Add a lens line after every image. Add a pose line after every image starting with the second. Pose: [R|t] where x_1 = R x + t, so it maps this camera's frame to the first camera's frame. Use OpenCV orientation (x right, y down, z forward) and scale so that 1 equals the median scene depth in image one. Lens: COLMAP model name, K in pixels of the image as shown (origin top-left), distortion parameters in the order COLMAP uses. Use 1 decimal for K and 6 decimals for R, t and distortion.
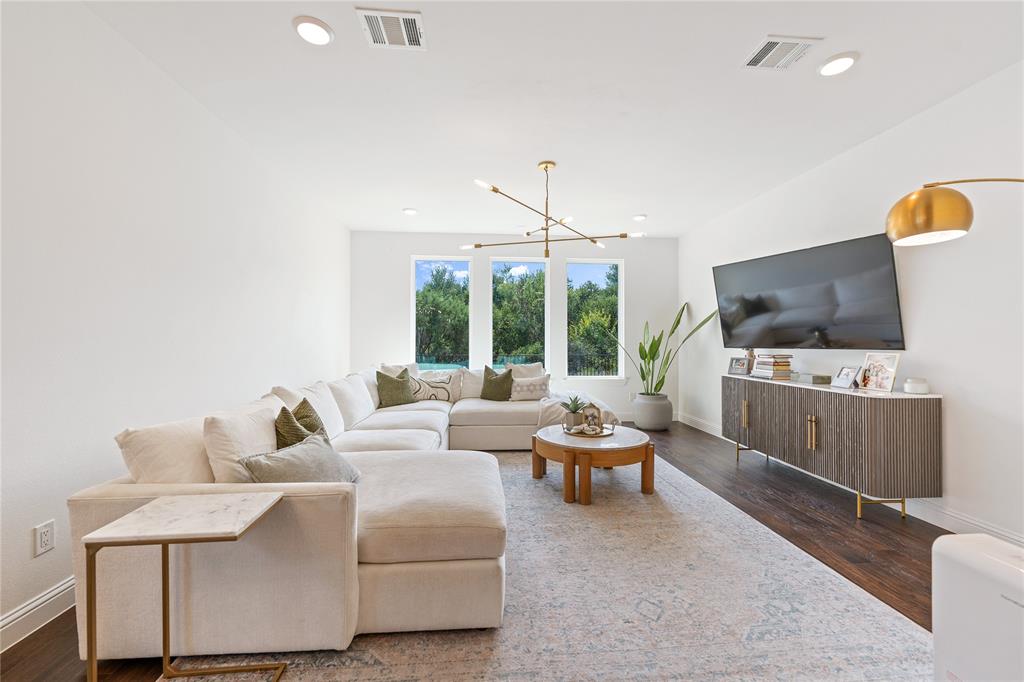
lens RADIAL K [[413.6, 0, 512.0], [0, 413.6, 341.0], [0, 0, 1]] dist [-0.002090, -0.000224]
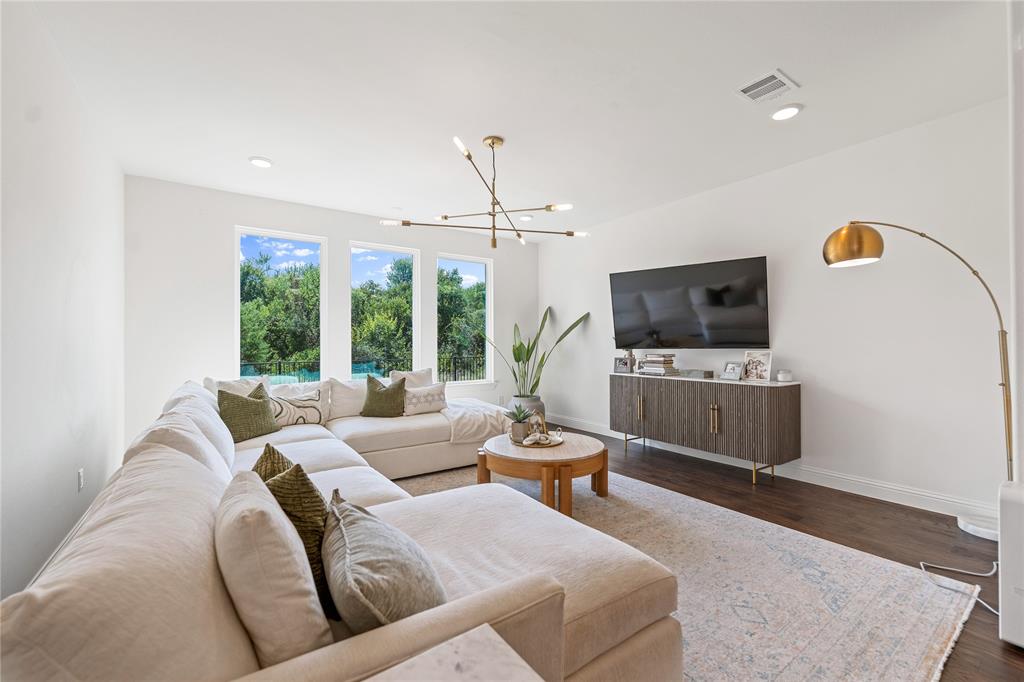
lens RADIAL K [[422.0, 0, 511.2], [0, 422.0, 347.0], [0, 0, 1]] dist [-0.000088, -0.000206]
pose [[0.862711, -0.010466, 0.505588, -0.325233], [0.007134, 0.999938, 0.008526, 0.000325], [-0.505646, -0.003749, 0.862733, 0.207443]]
